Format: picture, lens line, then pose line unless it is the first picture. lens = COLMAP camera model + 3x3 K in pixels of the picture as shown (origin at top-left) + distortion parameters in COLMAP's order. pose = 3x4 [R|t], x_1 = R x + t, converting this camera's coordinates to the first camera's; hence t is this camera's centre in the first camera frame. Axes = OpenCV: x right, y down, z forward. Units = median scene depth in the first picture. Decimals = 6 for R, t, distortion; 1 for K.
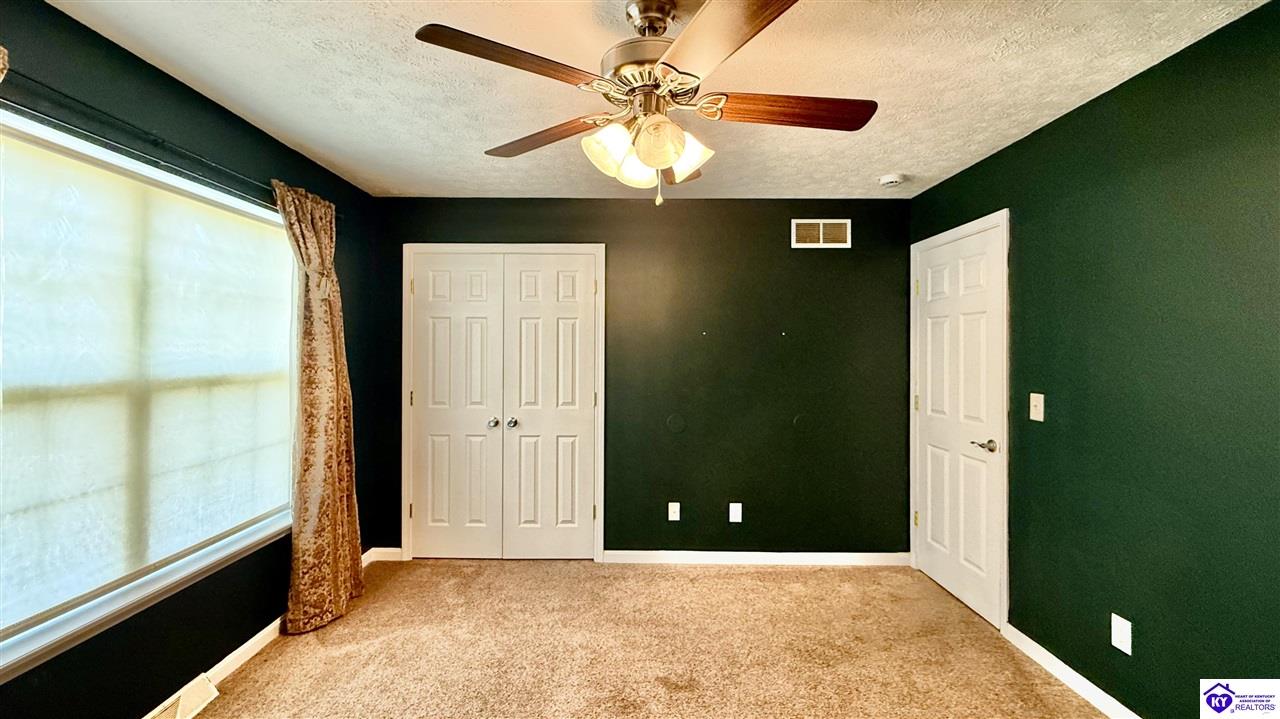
lens RADIAL K [[515.7, 0, 628.3], [0, 515.7, 352.0], [0, 0, 1]] dist [-0.001726, 0.000748]
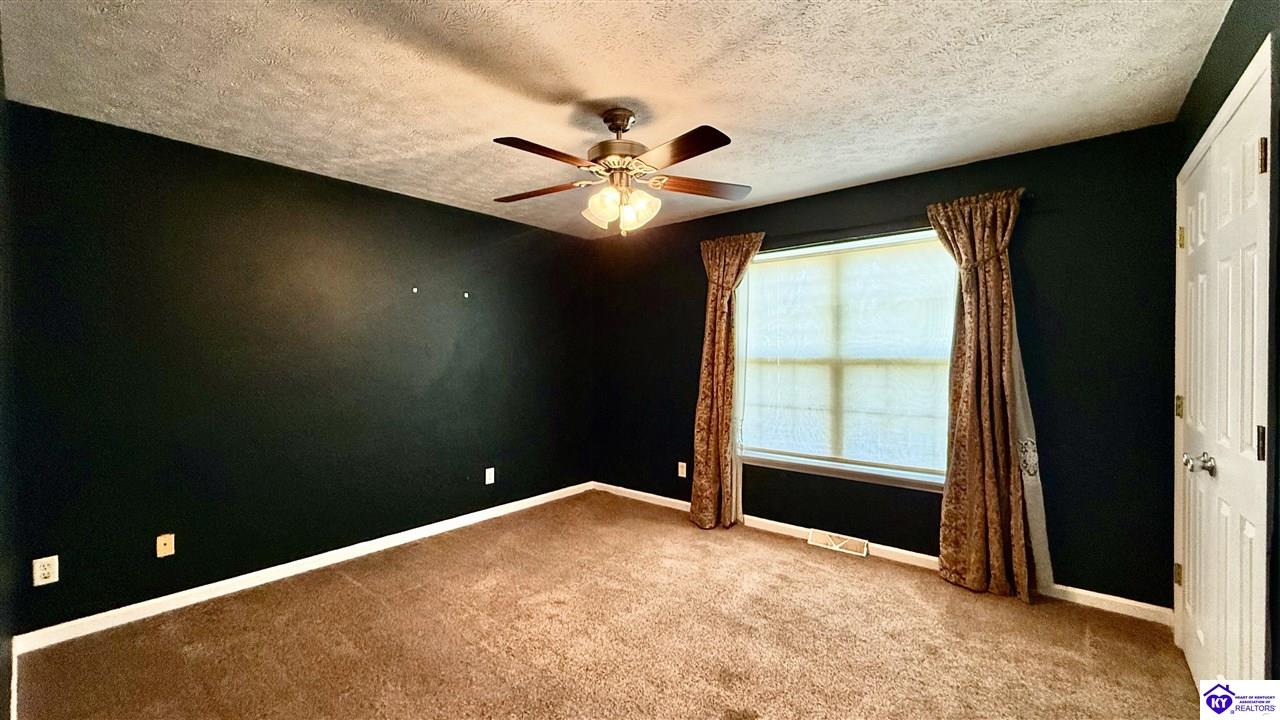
lens RADIAL K [[515.7, 0, 643.3], [0, 515.7, 357.9], [0, 0, 1]] dist [-0.001726, 0.000748]
pose [[-0.610120, 0.009509, -0.792252, 0.699768], [0.005741, 0.999955, 0.007582, 0.025303], [0.792289, 0.000078, -0.610147, 1.133001]]
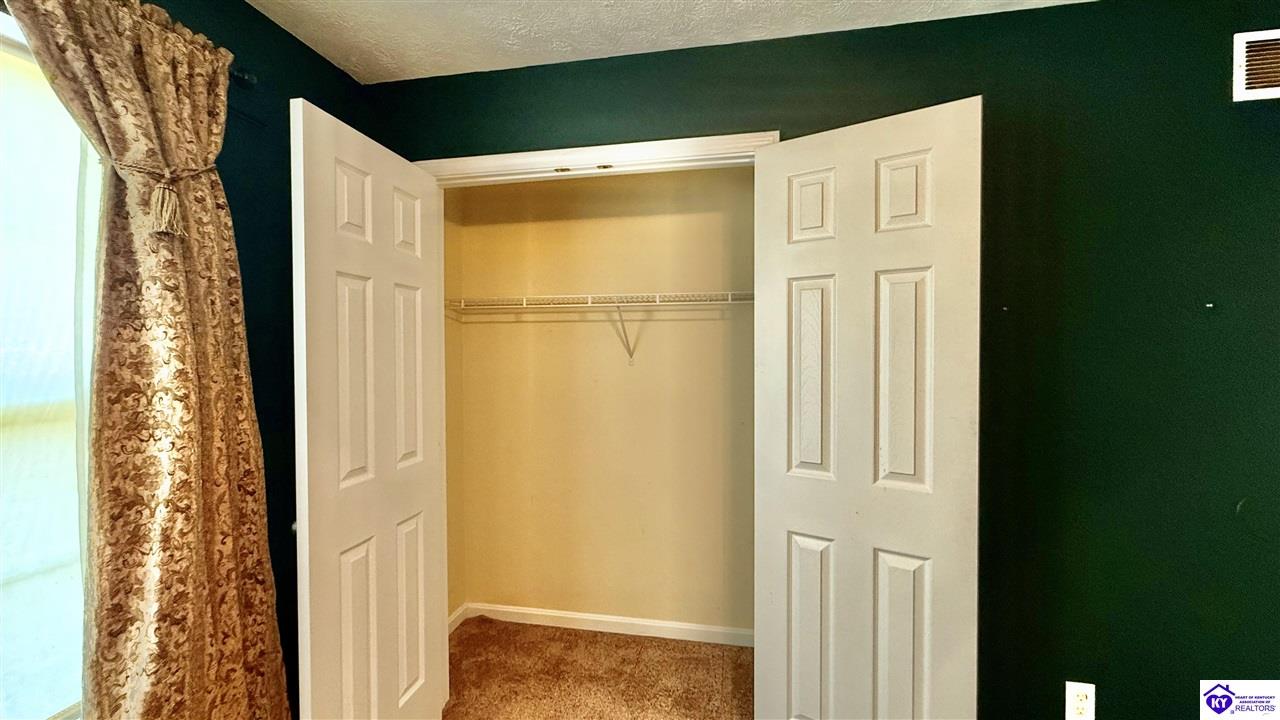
lens RADIAL K [[515.7, 0, 642.5], [0, 515.7, 364.9], [0, 0, 1]] dist [-0.001726, 0.000748]
pose [[0.984031, -0.005162, -0.177920, -0.116079], [0.008694, 0.999780, 0.019077, 0.002559], [0.177783, -0.020319, 0.983860, 0.648388]]
